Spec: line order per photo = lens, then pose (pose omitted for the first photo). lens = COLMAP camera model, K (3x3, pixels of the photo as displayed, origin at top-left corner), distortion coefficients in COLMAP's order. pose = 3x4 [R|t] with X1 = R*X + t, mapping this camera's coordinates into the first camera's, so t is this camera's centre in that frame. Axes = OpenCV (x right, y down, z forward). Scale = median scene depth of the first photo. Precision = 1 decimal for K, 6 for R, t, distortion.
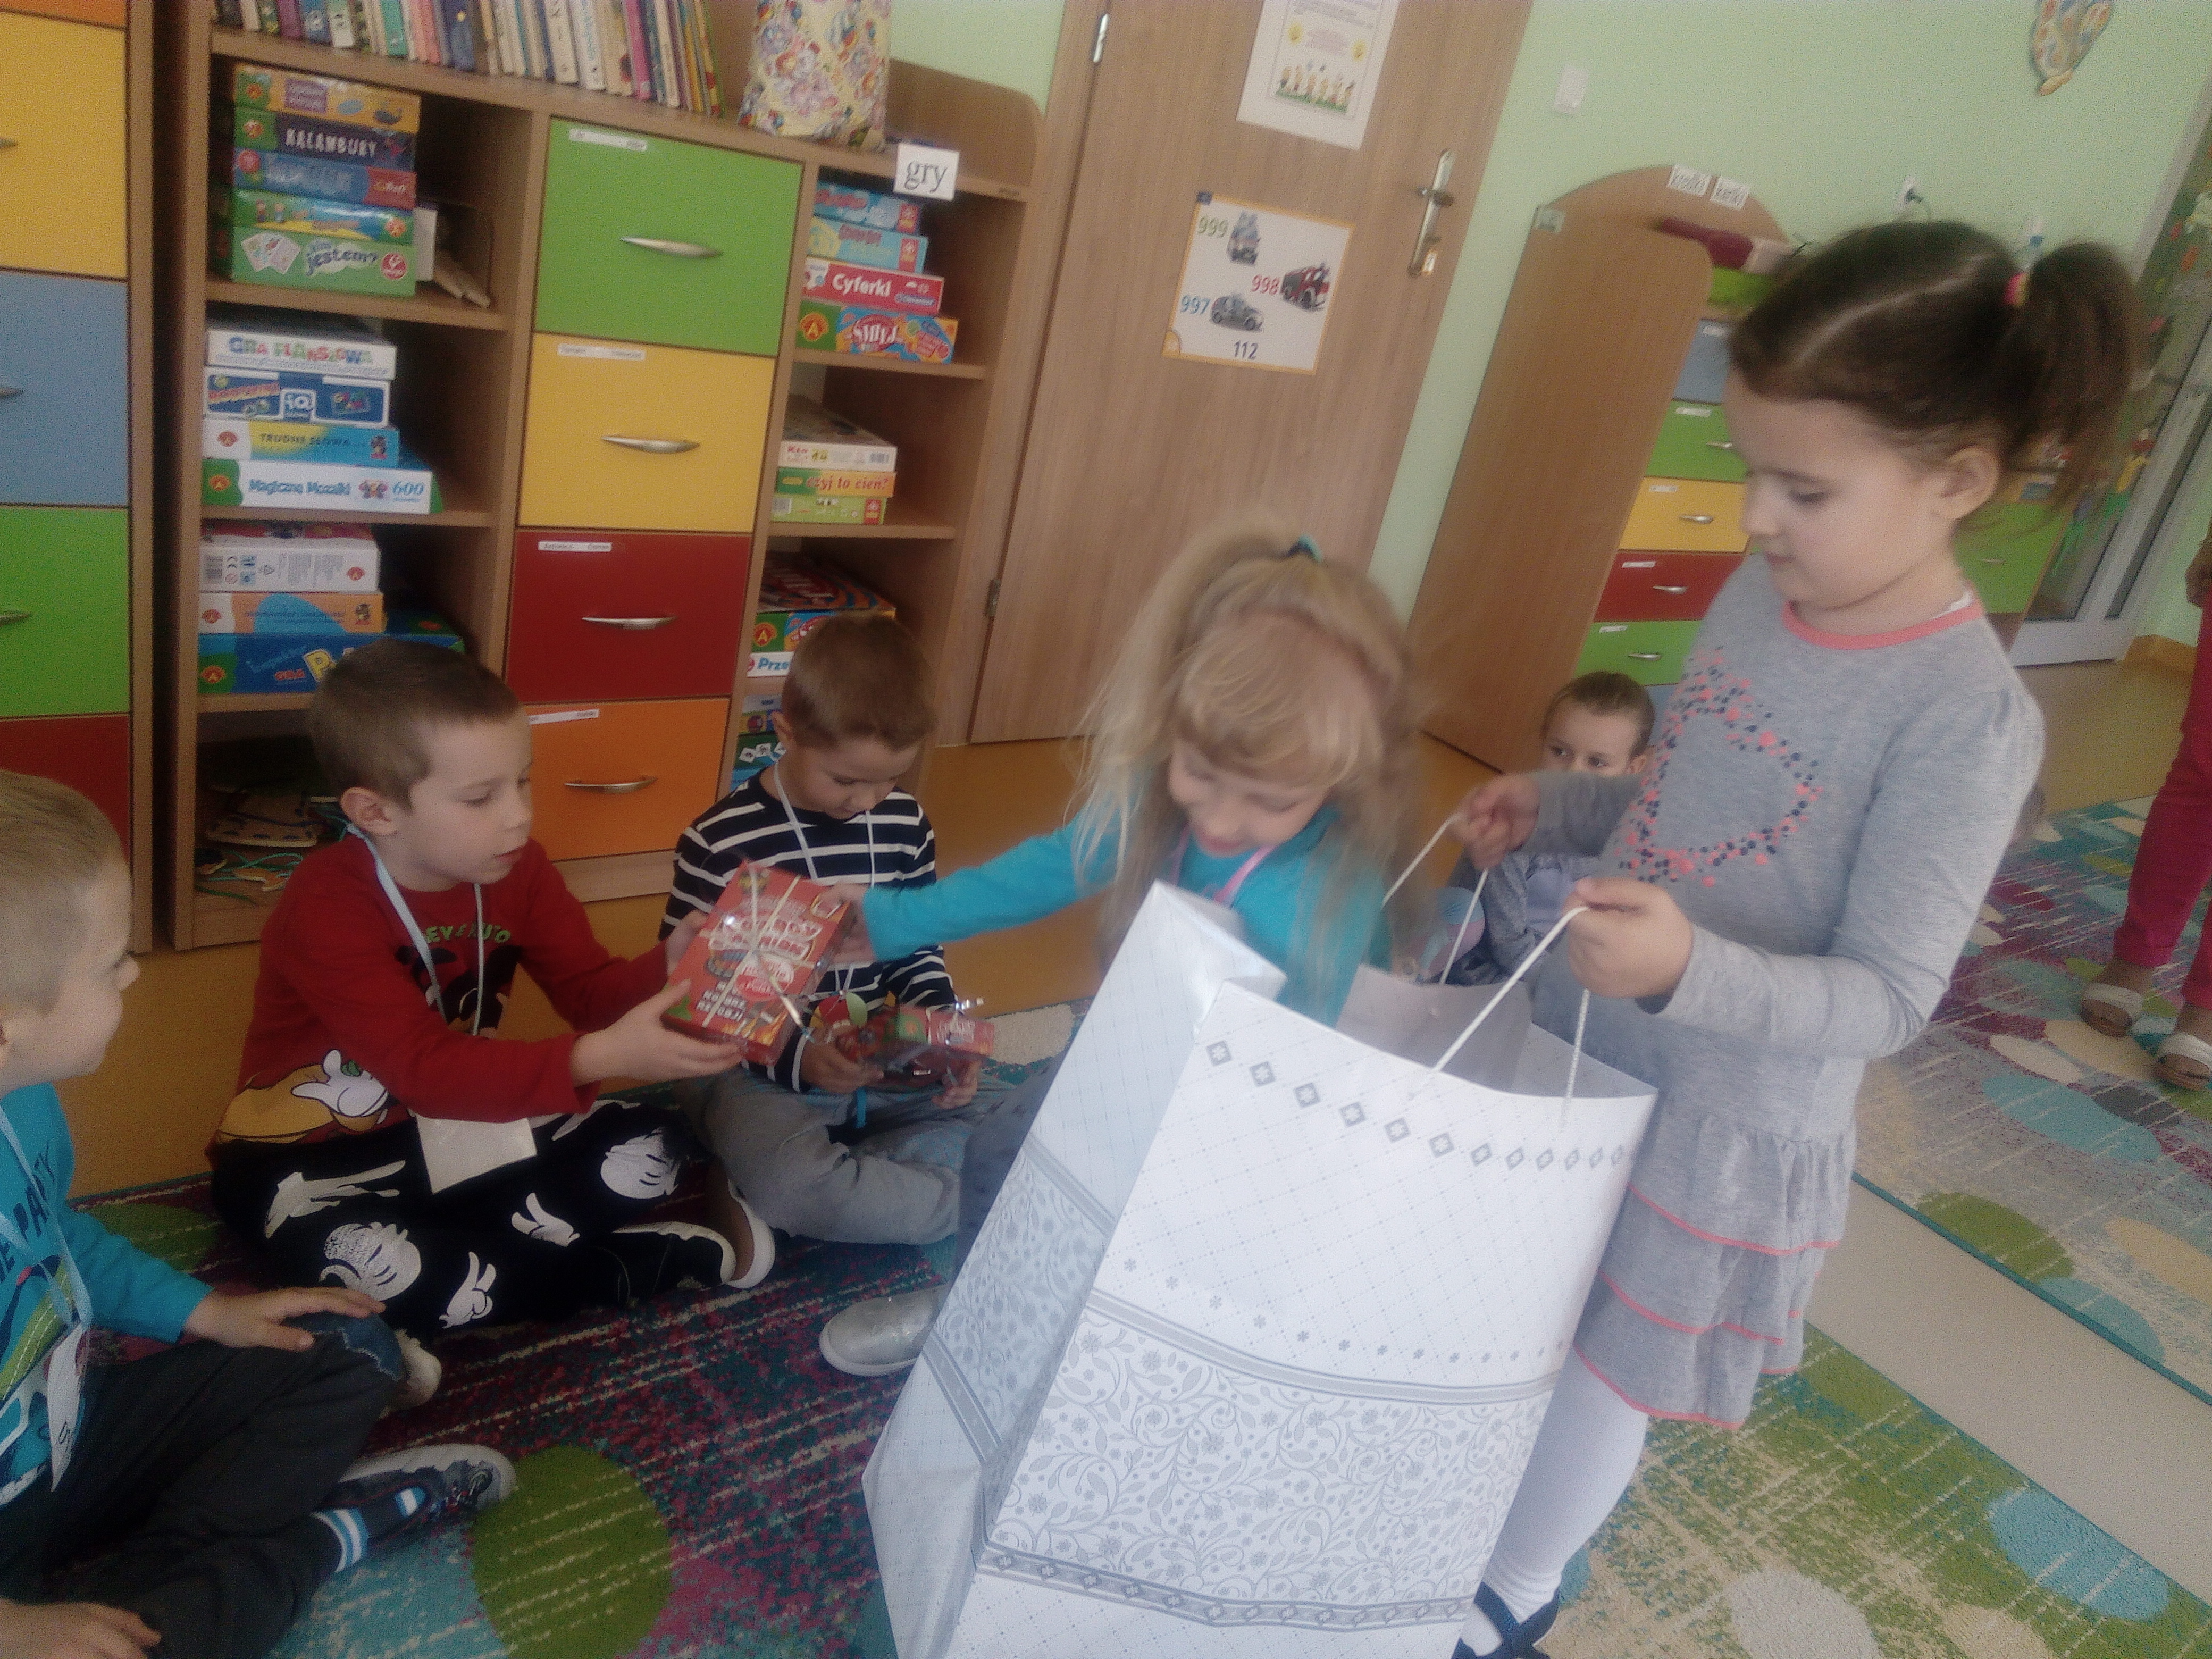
lens RADIAL K [[1689.8, 0, 1106.0], [0, 1689.8, 829.5], [0, 0, 1]] dist [0.106138, -0.135566]
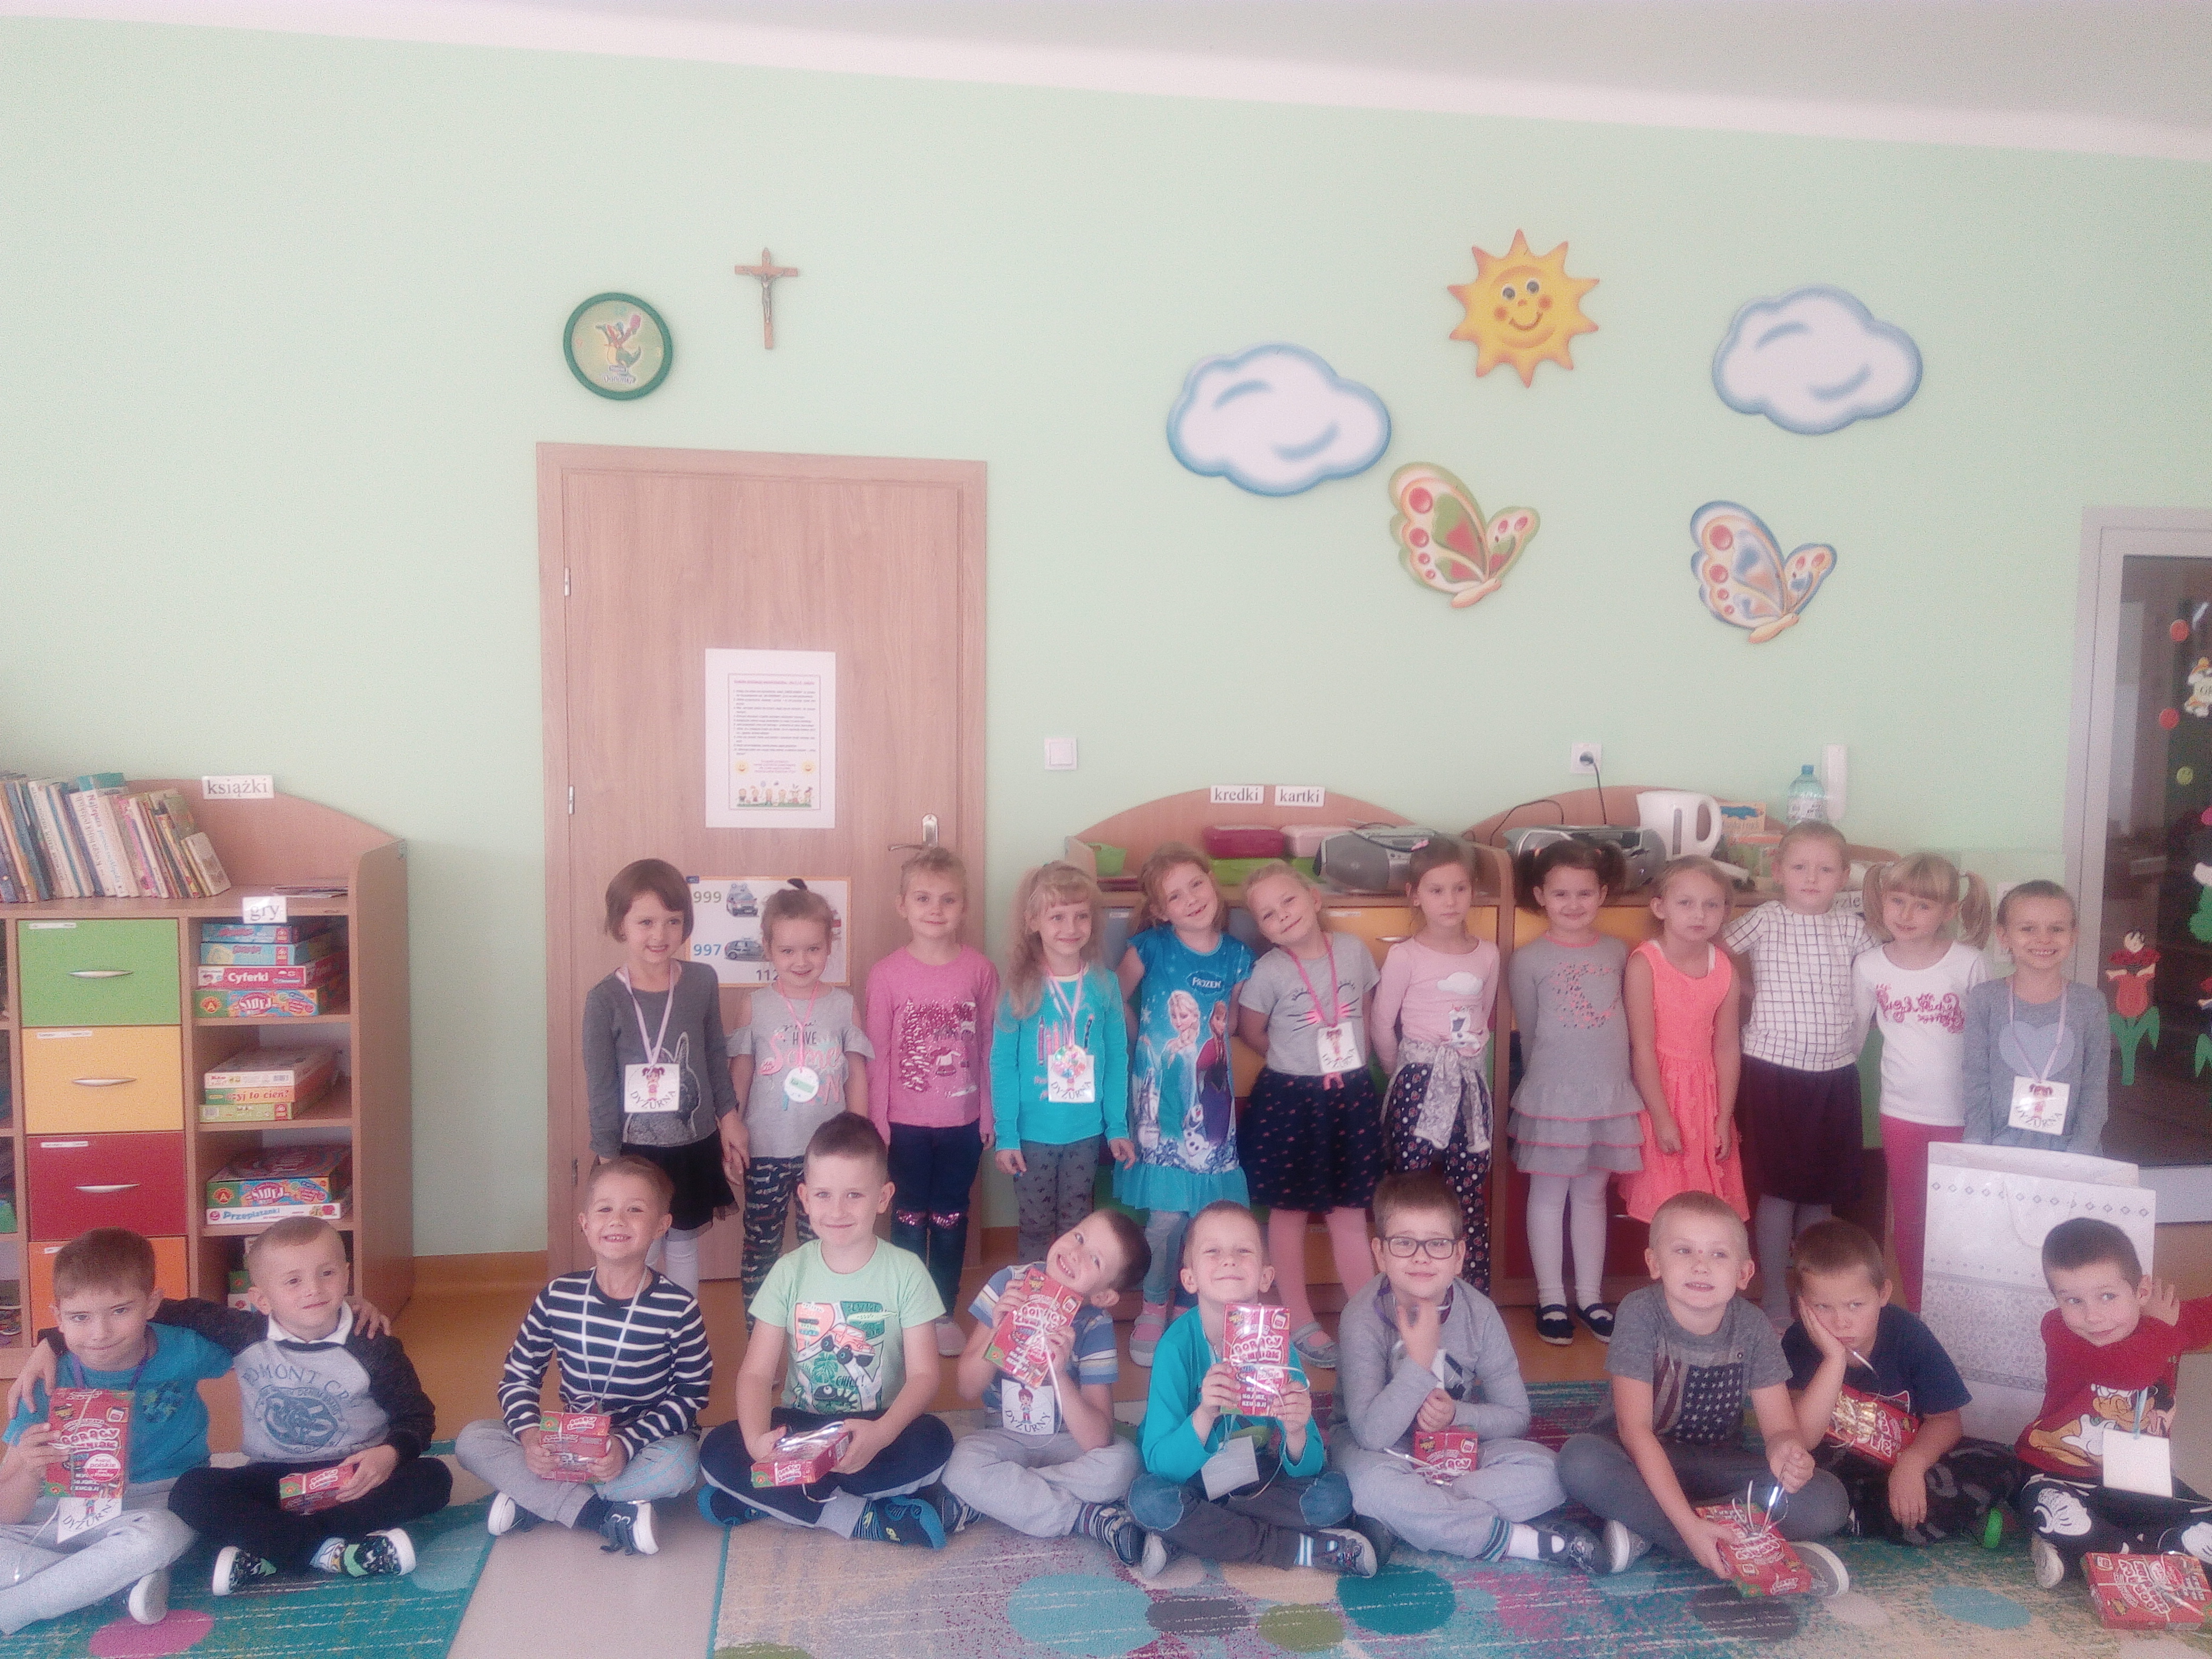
lens RADIAL K [[1607.1, 0, 1106.0], [0, 1607.1, 829.5], [0, 0, 1]] dist [0.091633, -0.136505]
pose [[0.865254, -0.165173, -0.473343, 1.472944], [-0.025464, 0.928469, -0.370535, 0.125437], [0.500686, 0.332660, 0.799156, 0.108753]]
